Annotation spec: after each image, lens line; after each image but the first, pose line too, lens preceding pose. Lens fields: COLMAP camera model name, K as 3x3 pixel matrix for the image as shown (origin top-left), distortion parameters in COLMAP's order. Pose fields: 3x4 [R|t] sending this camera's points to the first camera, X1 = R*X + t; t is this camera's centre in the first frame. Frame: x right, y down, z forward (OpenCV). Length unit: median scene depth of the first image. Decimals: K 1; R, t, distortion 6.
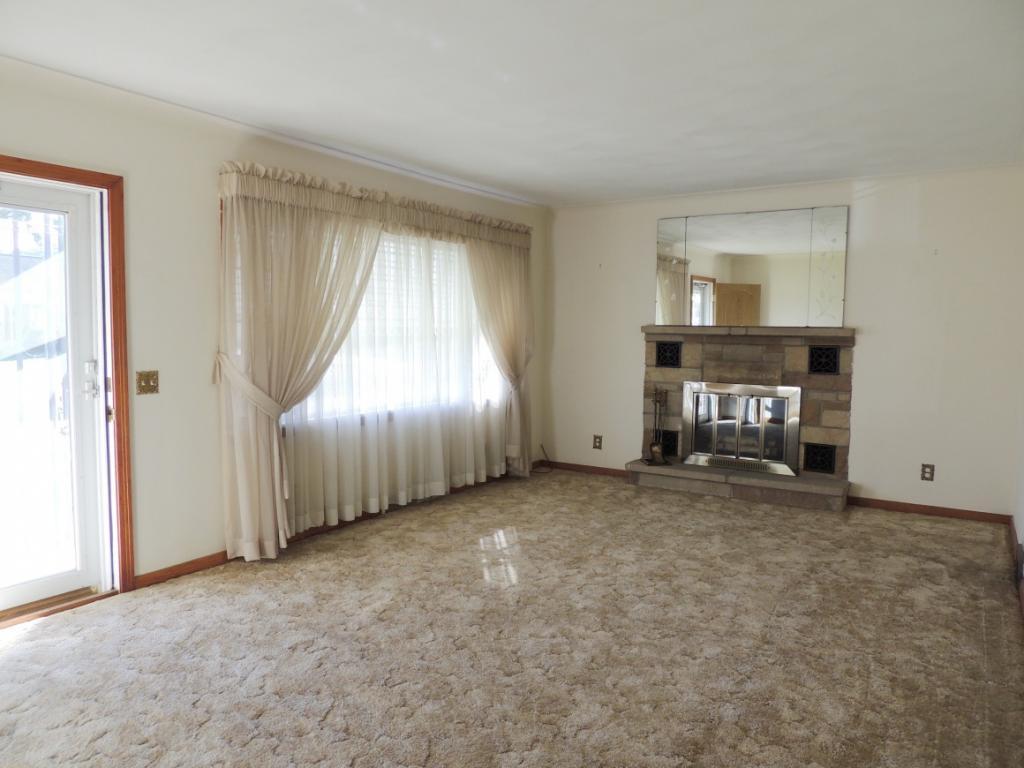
lens RADIAL K [[731.8, 0, 511.3], [0, 731.8, 378.8], [0, 0, 1]] dist [-0.005642, -0.003852]
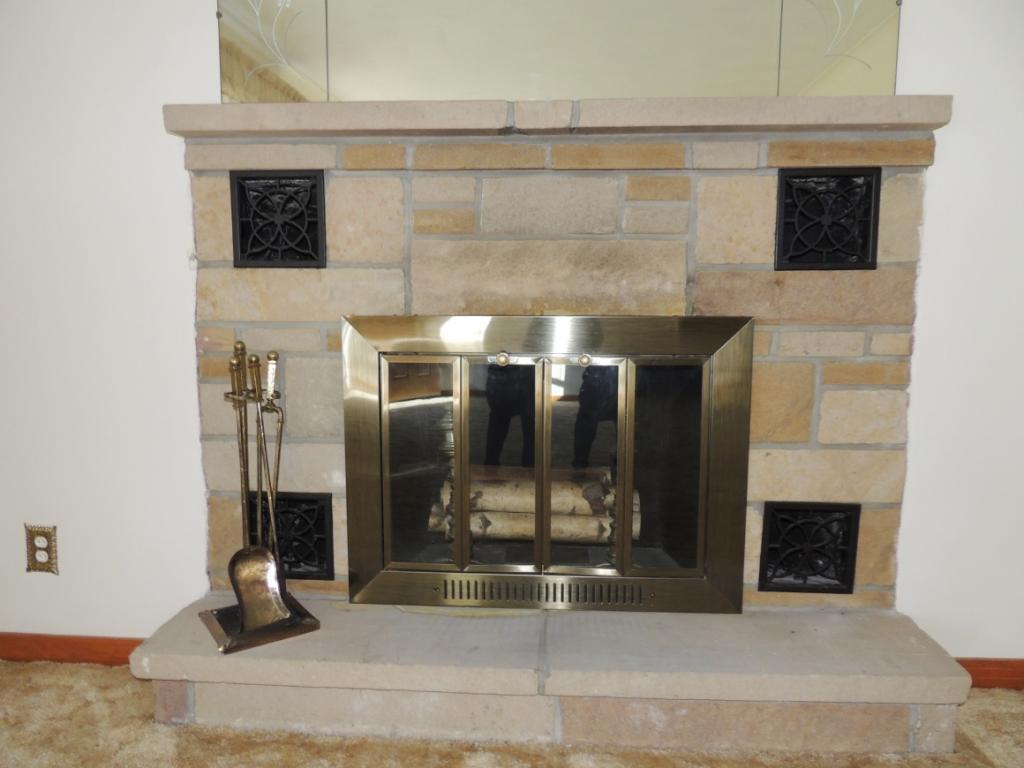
lens RADIAL K [[731.8, 0, 511.3], [0, 731.8, 378.8], [0, 0, 1]] dist [-0.005642, -0.003852]
pose [[0.869248, -0.072134, 0.489086, 0.159571], [0.042695, 0.996555, 0.071096, 0.010607], [-0.492529, -0.040918, 0.869333, 0.751827]]
